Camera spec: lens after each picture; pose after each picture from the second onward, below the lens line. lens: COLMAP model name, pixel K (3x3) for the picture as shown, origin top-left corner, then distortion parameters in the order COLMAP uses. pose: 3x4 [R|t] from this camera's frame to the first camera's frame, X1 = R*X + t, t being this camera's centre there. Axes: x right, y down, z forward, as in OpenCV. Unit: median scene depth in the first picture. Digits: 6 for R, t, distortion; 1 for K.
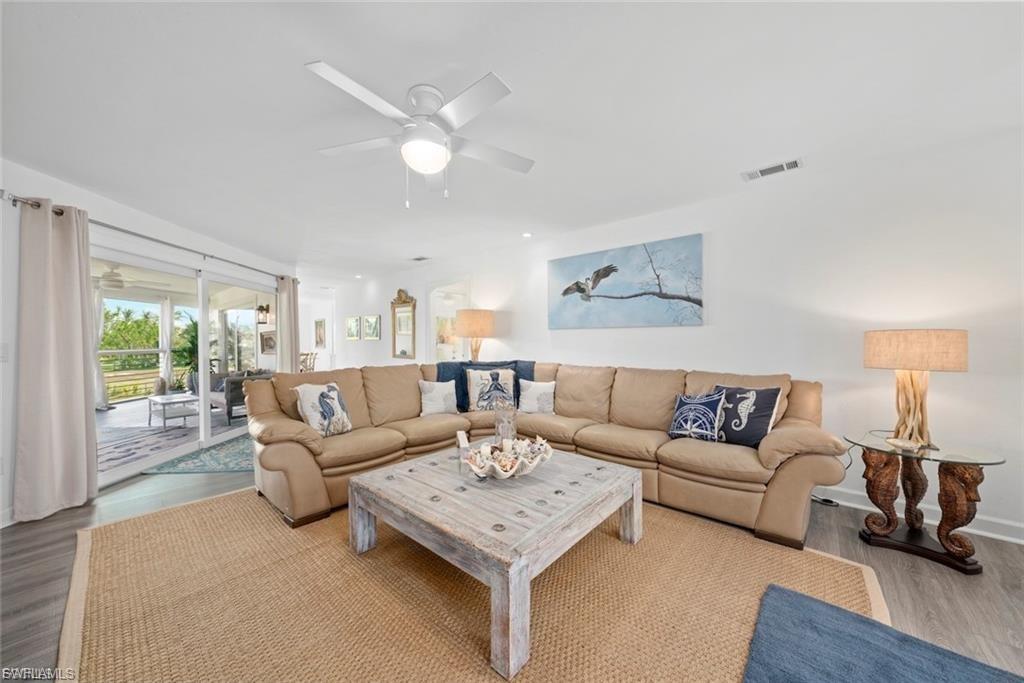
lens RADIAL K [[361.2, 0, 518.8], [0, 361.2, 344.7], [0, 0, 1]] dist [0.000804, 0.000283]
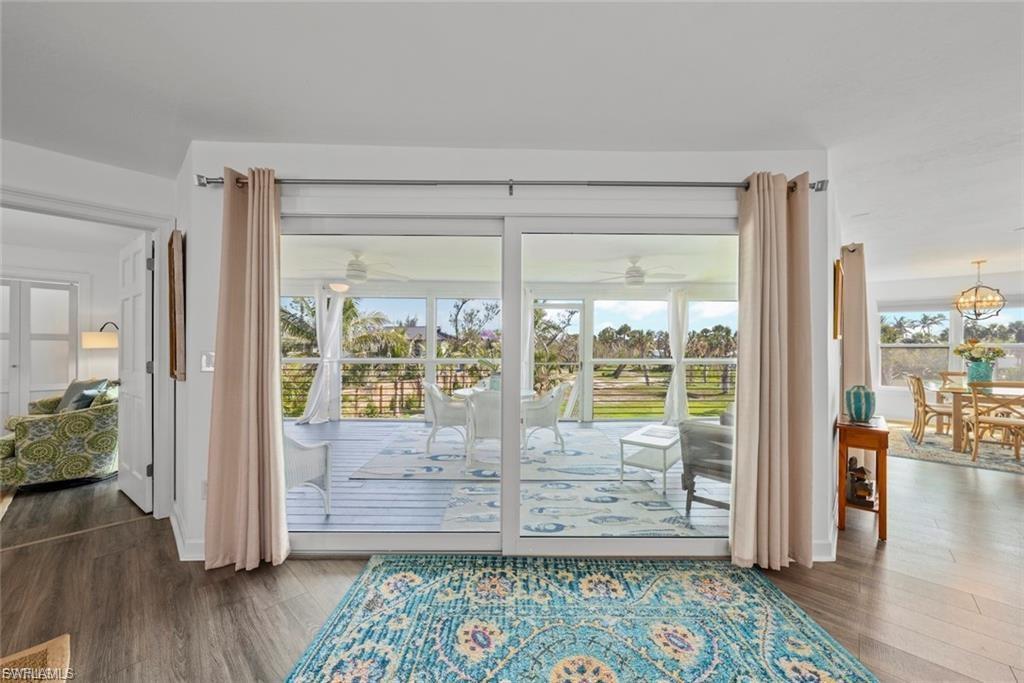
lens RADIAL K [[367.5, 0, 523.6], [0, 367.5, 348.6], [0, 0, 1]] dist [-0.001135, -0.000139]
pose [[-0.067043, 0.007531, -0.997722, -0.359060], [-0.018116, 0.999797, 0.008764, -0.019234], [0.997586, 0.018663, -0.066893, 1.118235]]
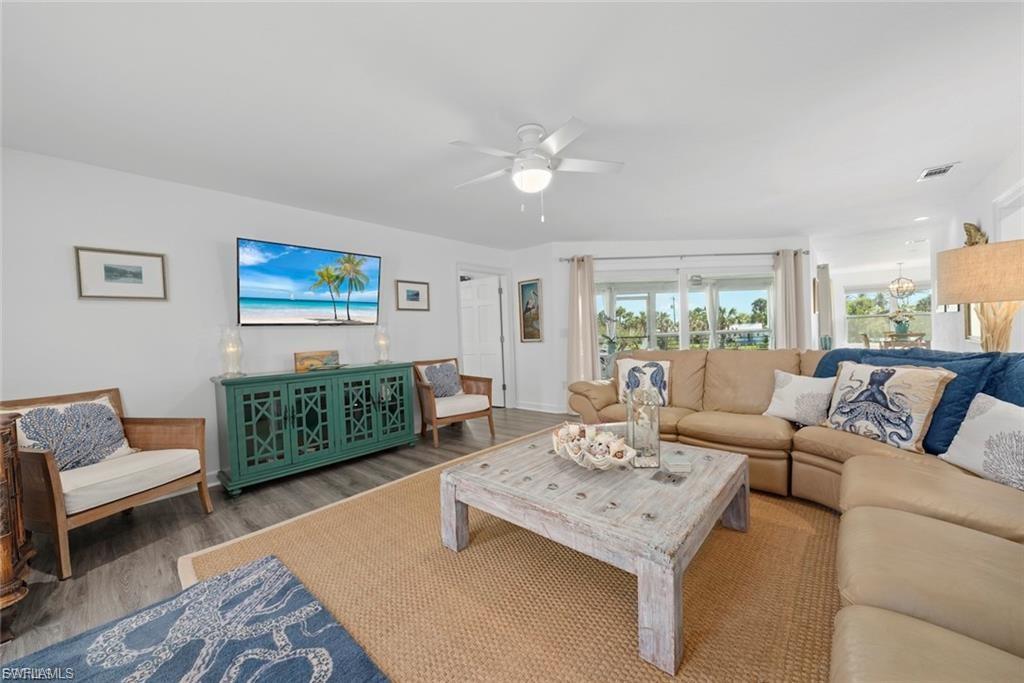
lens RADIAL K [[385.3, 0, 511.1], [0, 385.3, 346.0], [0, 0, 1]] dist [0.001125, 0.000160]
pose [[-0.044727, 0.036975, -0.998315, 0.552536], [0.023448, 0.999078, 0.035953, 0.006107], [0.998724, -0.021800, -0.045553, 0.481306]]
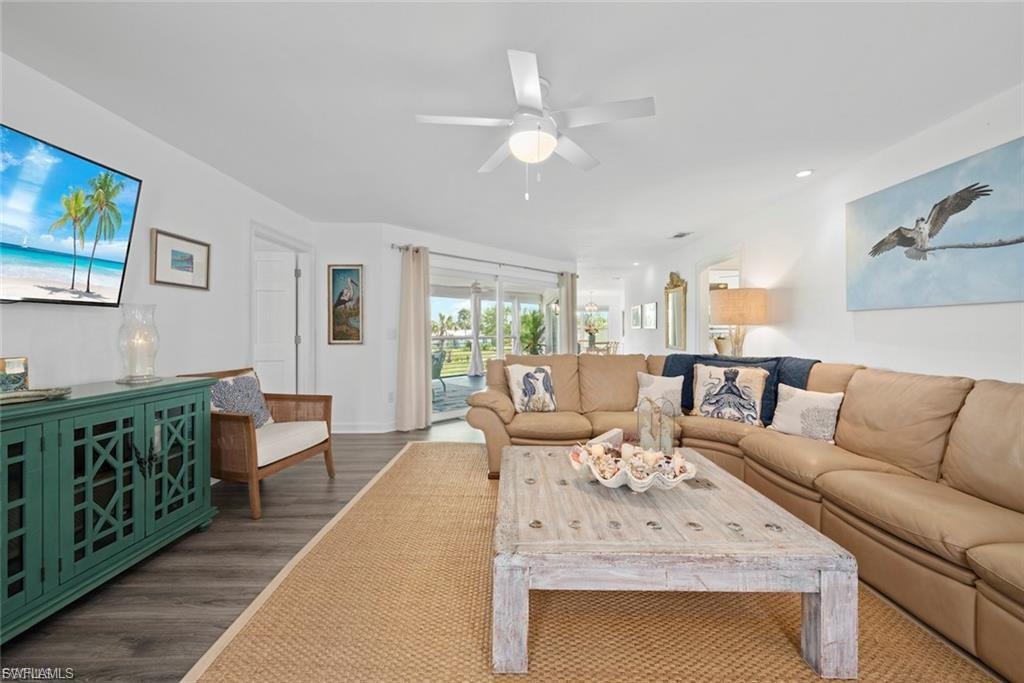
lens RADIAL K [[393.5, 0, 511.2], [0, 393.5, 332.3], [0, 0, 1]] dist [-0.000796, 0.000042]
pose [[0.637763, 0.007450, -0.770196, 0.280939], [-0.015034, 0.999883, -0.002778, 0.006206], [0.770086, 0.013351, 0.637801, 0.121987]]
